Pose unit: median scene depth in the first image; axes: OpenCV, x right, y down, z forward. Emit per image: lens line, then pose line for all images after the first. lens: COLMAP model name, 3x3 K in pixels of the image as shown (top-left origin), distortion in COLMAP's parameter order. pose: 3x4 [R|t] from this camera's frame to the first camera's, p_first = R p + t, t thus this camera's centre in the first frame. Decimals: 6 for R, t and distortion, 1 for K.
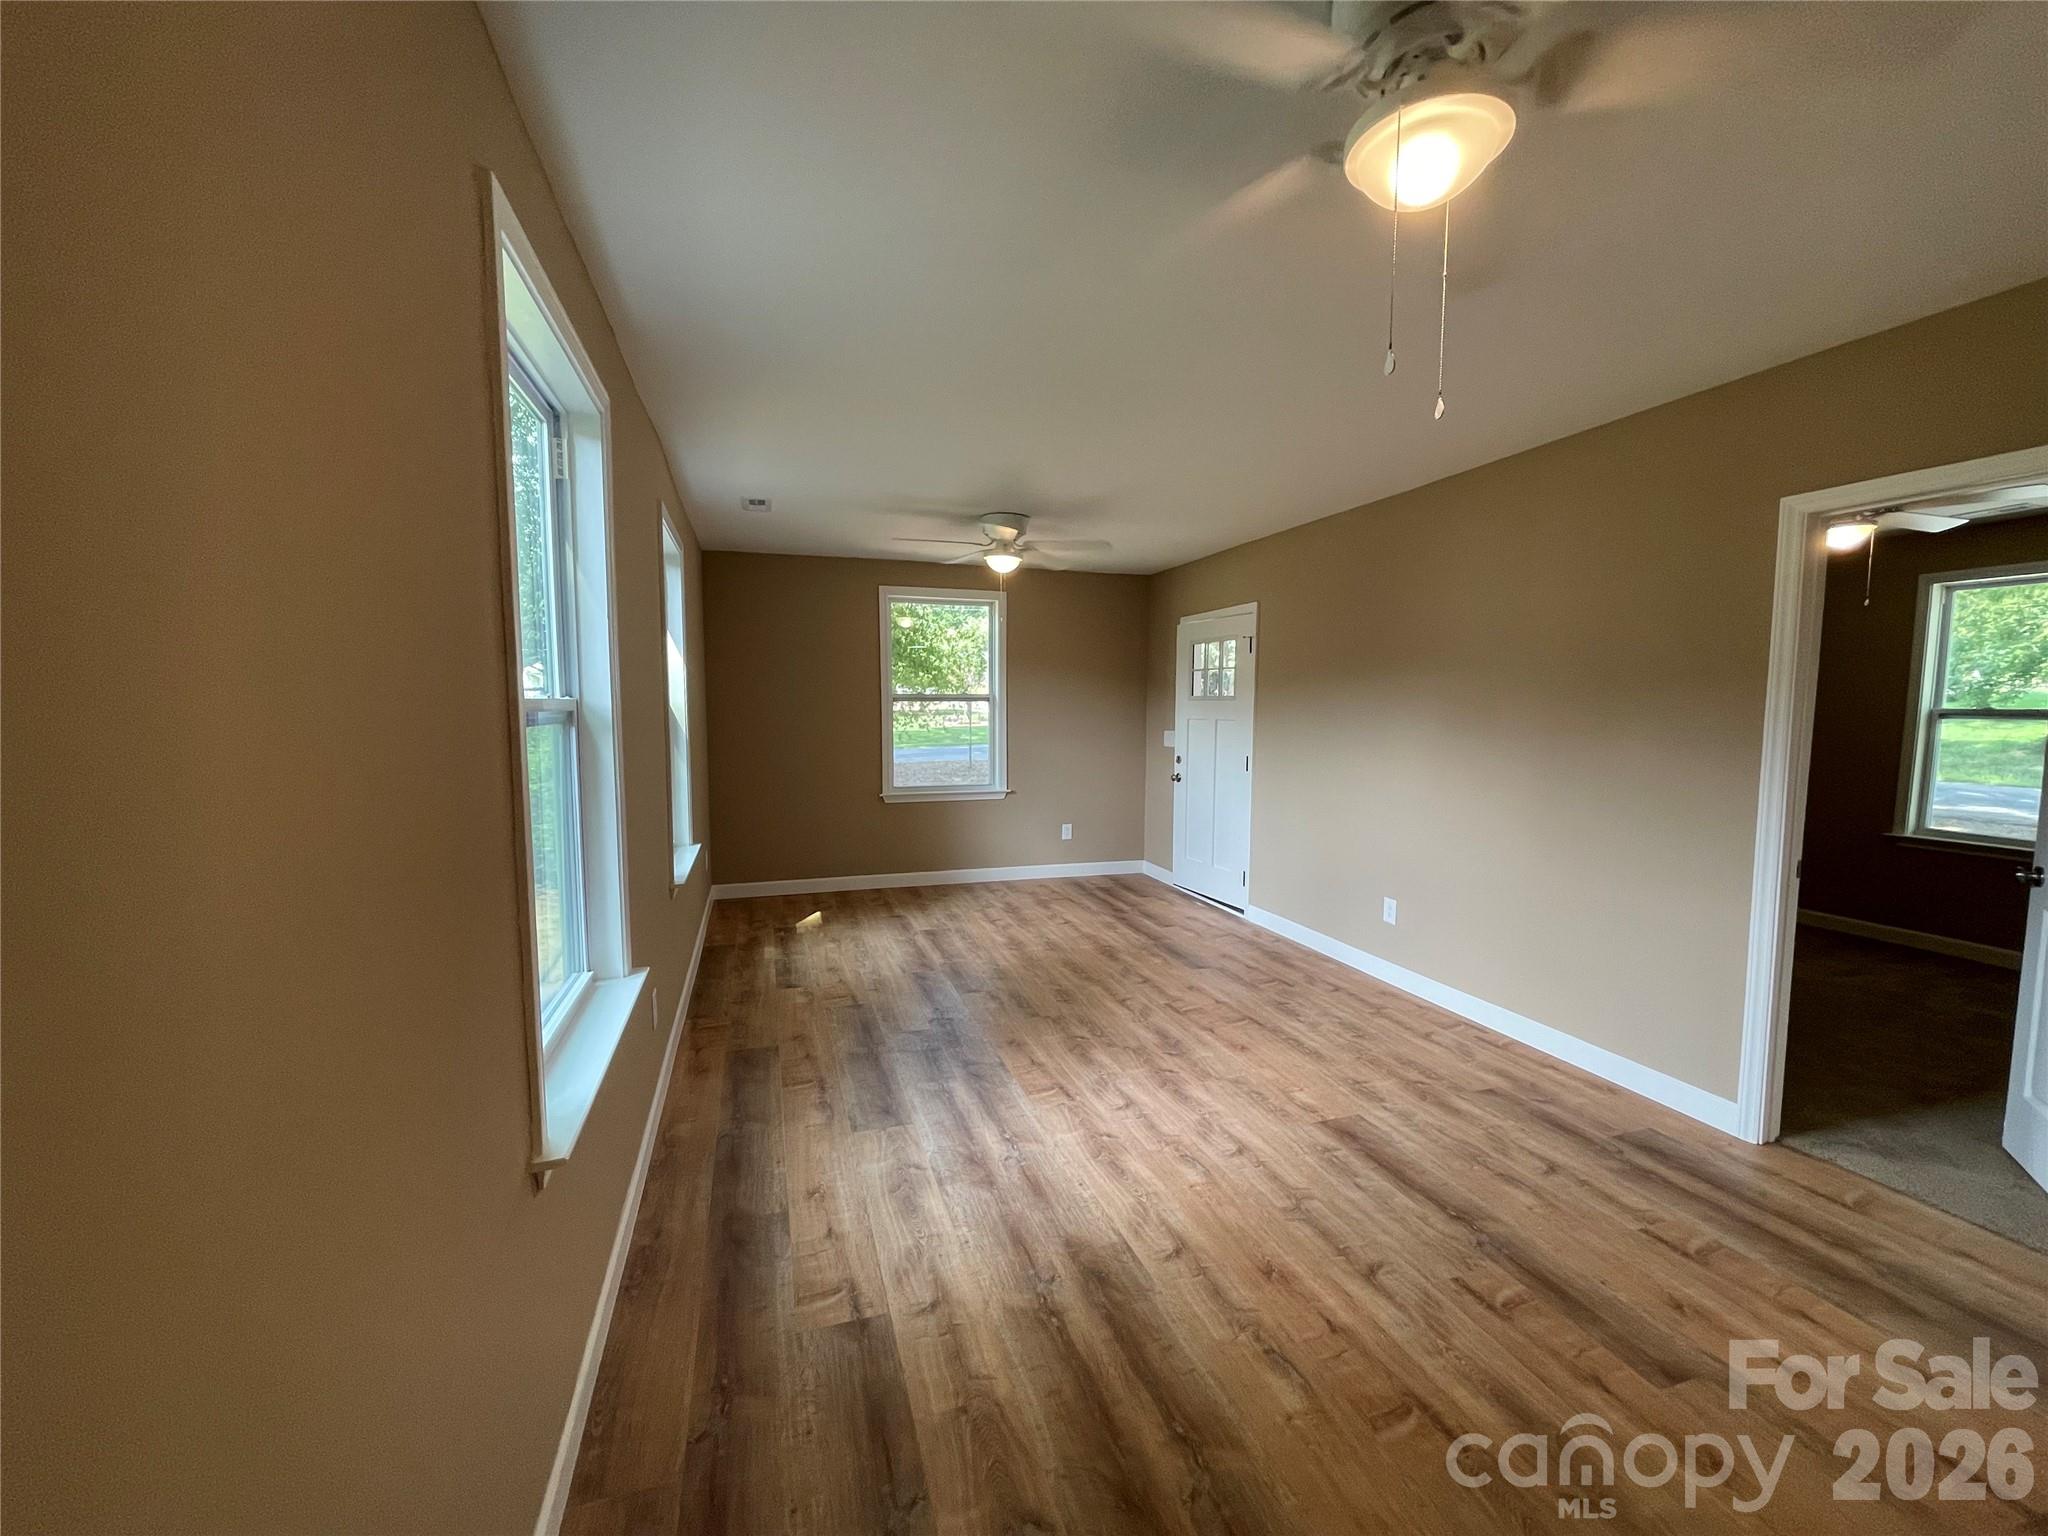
lens RADIAL K [[819.7, 0, 1026.7], [0, 819.7, 777.0], [0, 0, 1]] dist [0.003370, 0.000220]
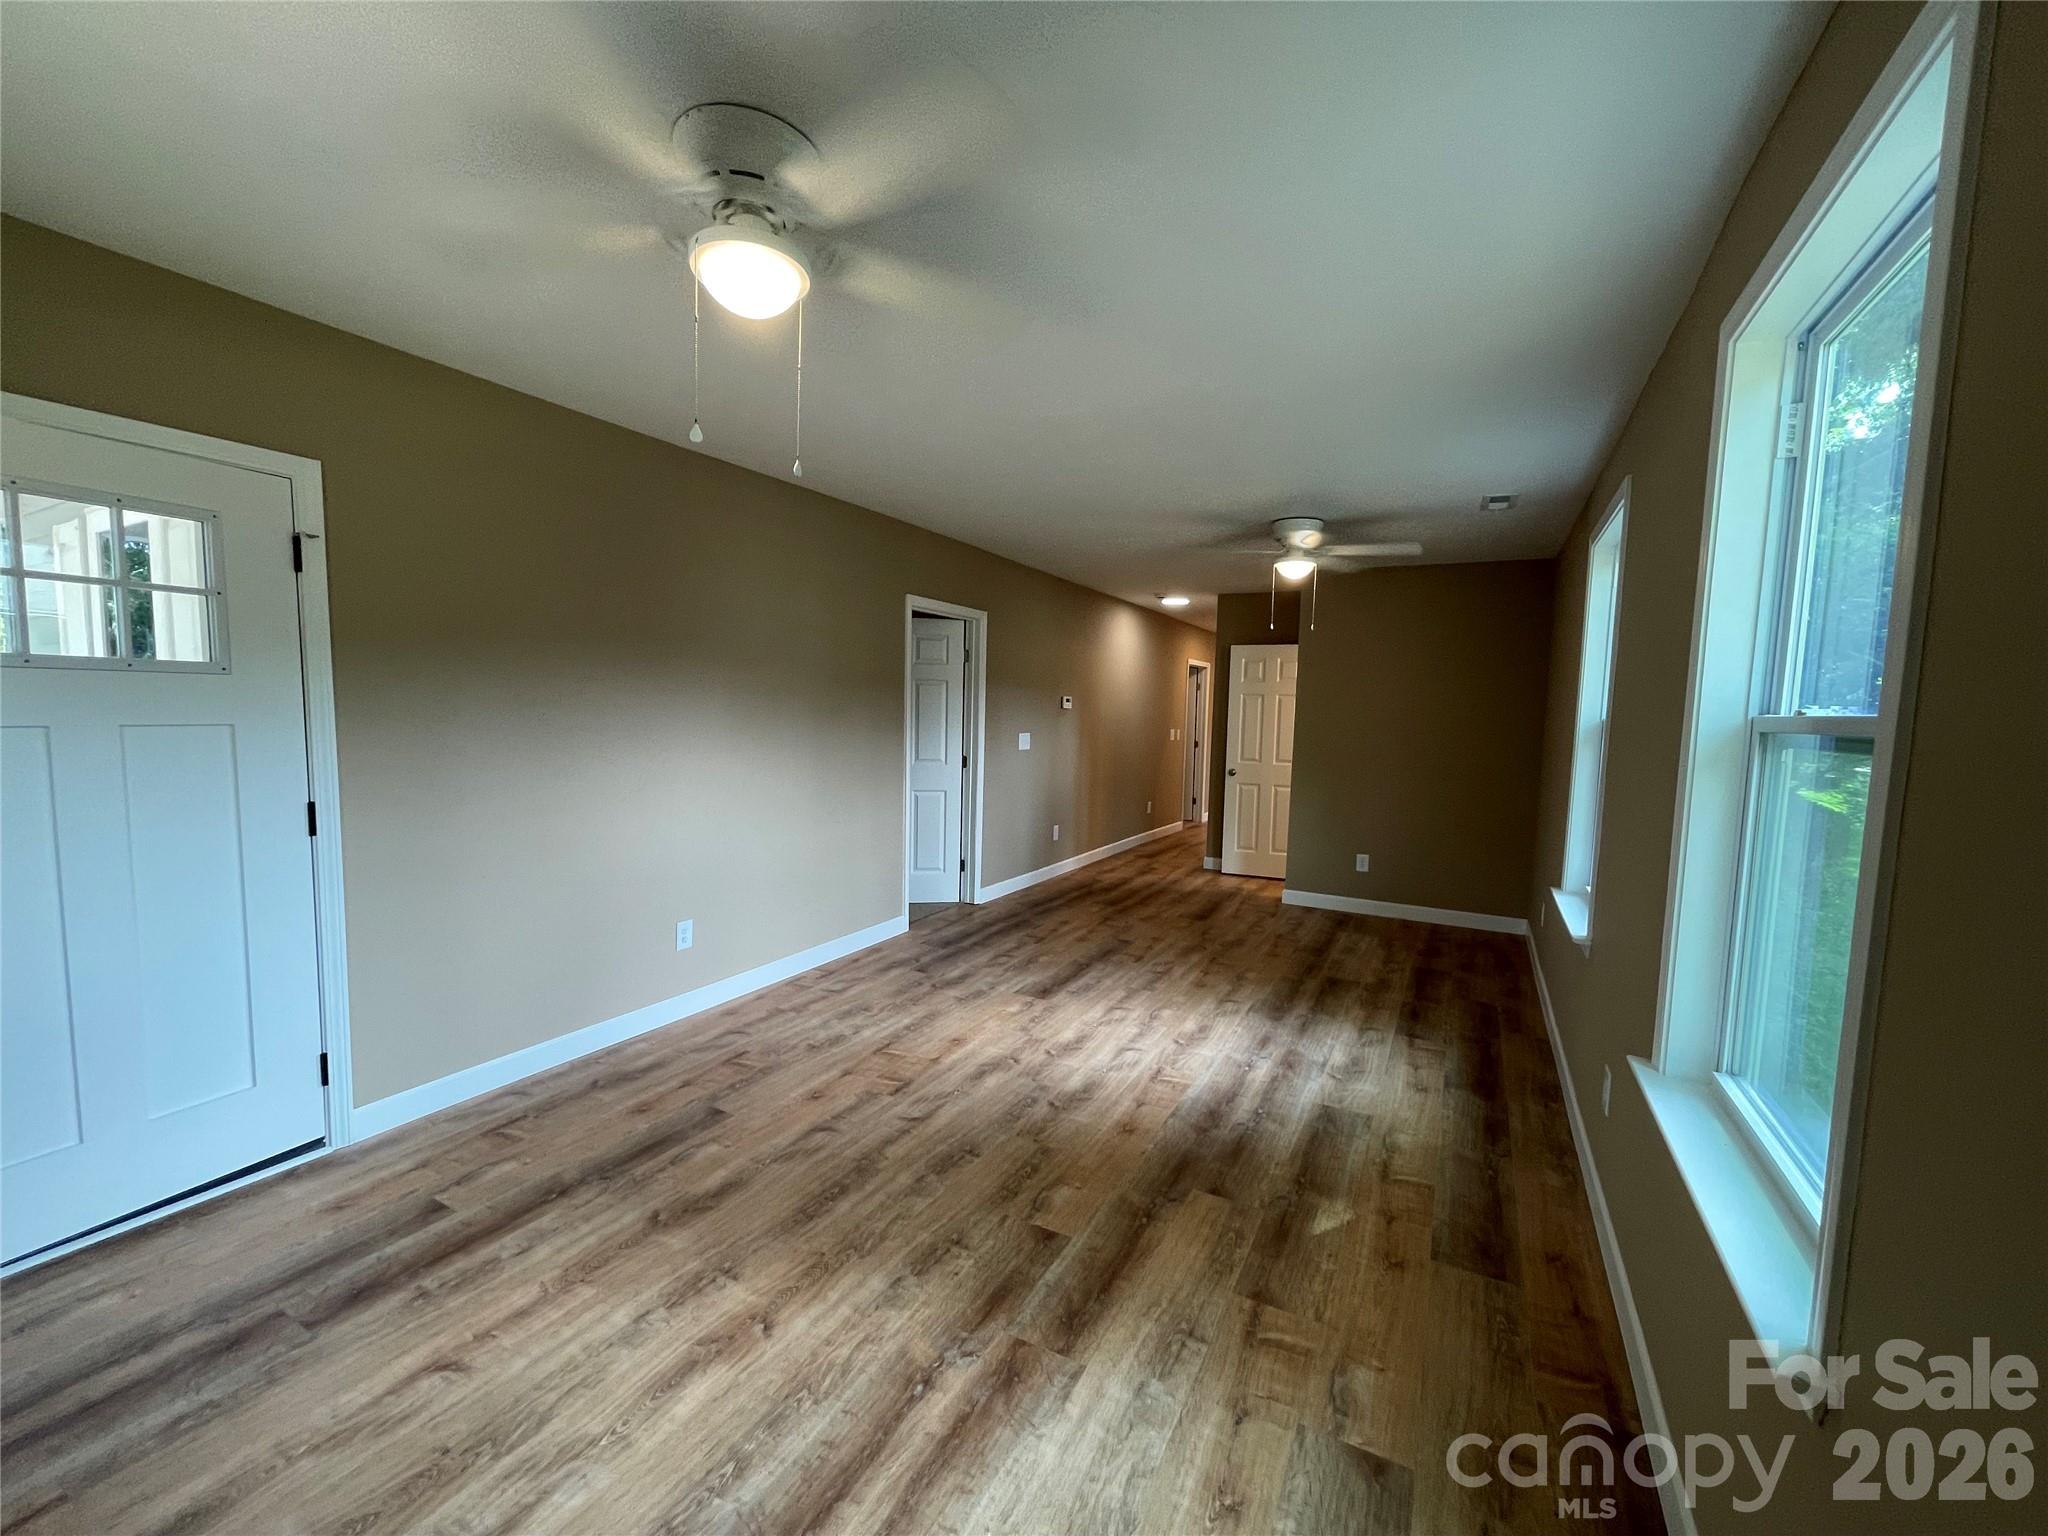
lens RADIAL K [[819.7, 0, 1026.7], [0, 819.7, 777.0], [0, 0, 1]] dist [0.003370, 0.000220]
pose [[-0.688816, -0.086468, 0.719761, -0.532280], [0.035403, 0.987664, 0.152533, -0.154506], [-0.724071, 0.130549, -0.677258, 1.673959]]
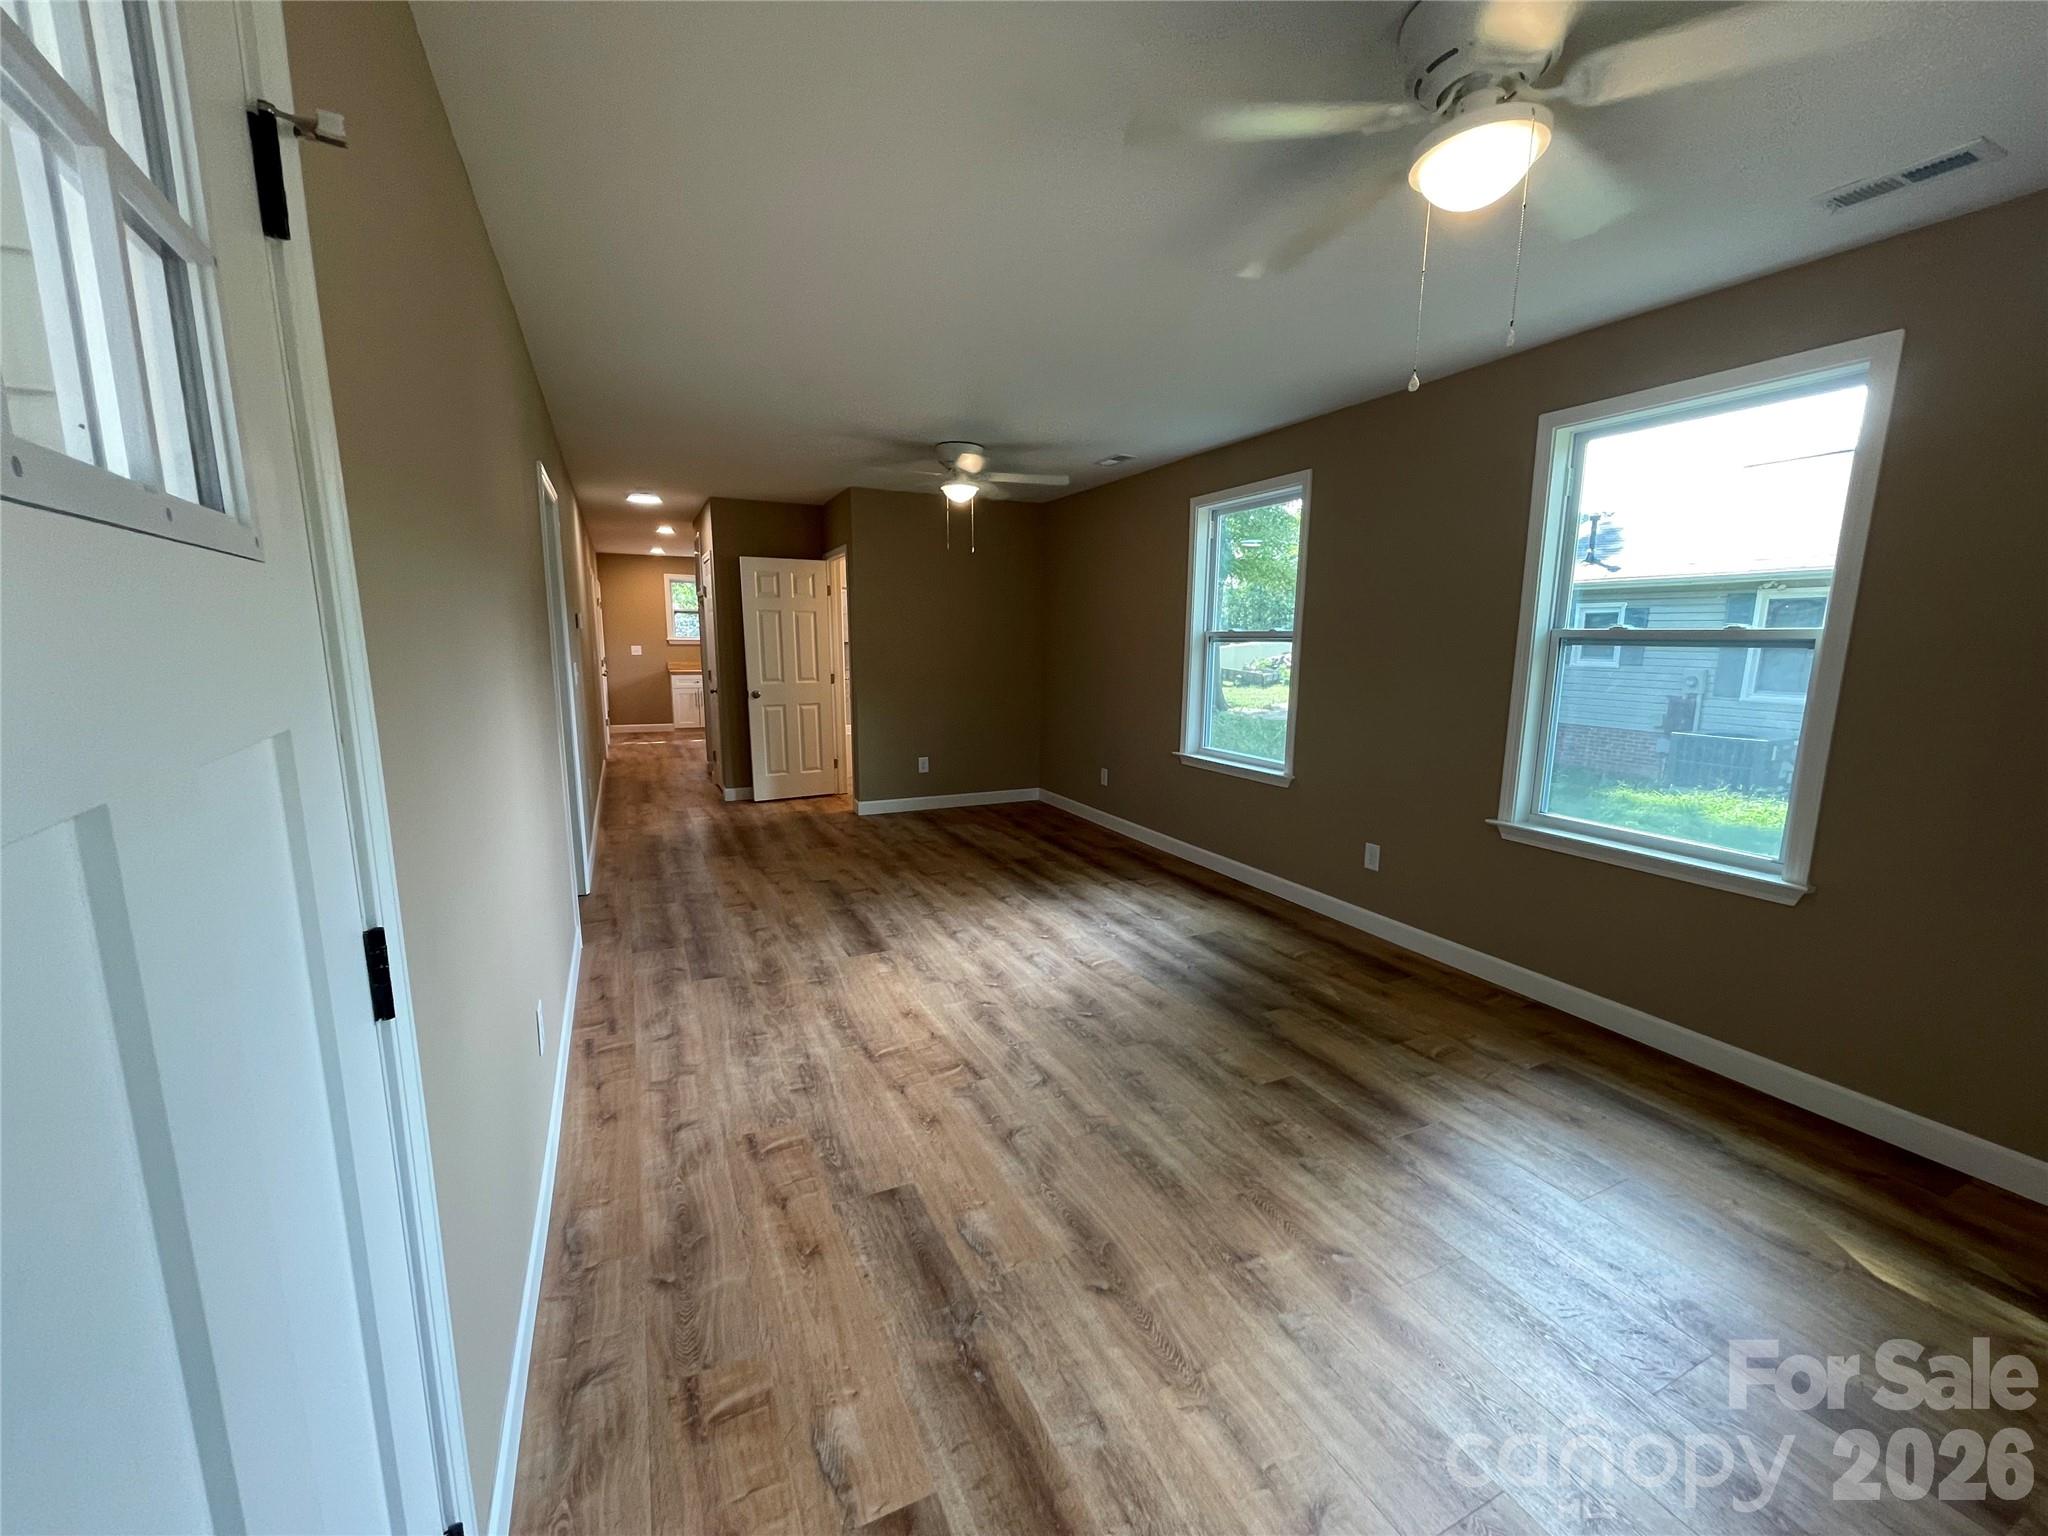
lens RADIAL K [[826.3, 0, 1014.5], [0, 826.3, 773.9], [0, 0, 1]] dist [0.026064, -0.014109]
pose [[-0.992066, 0.006998, -0.125526, 0.273577], [-0.025390, 0.966725, 0.254555, -0.166303], [0.123130, 0.255723, -0.958877, 1.918451]]
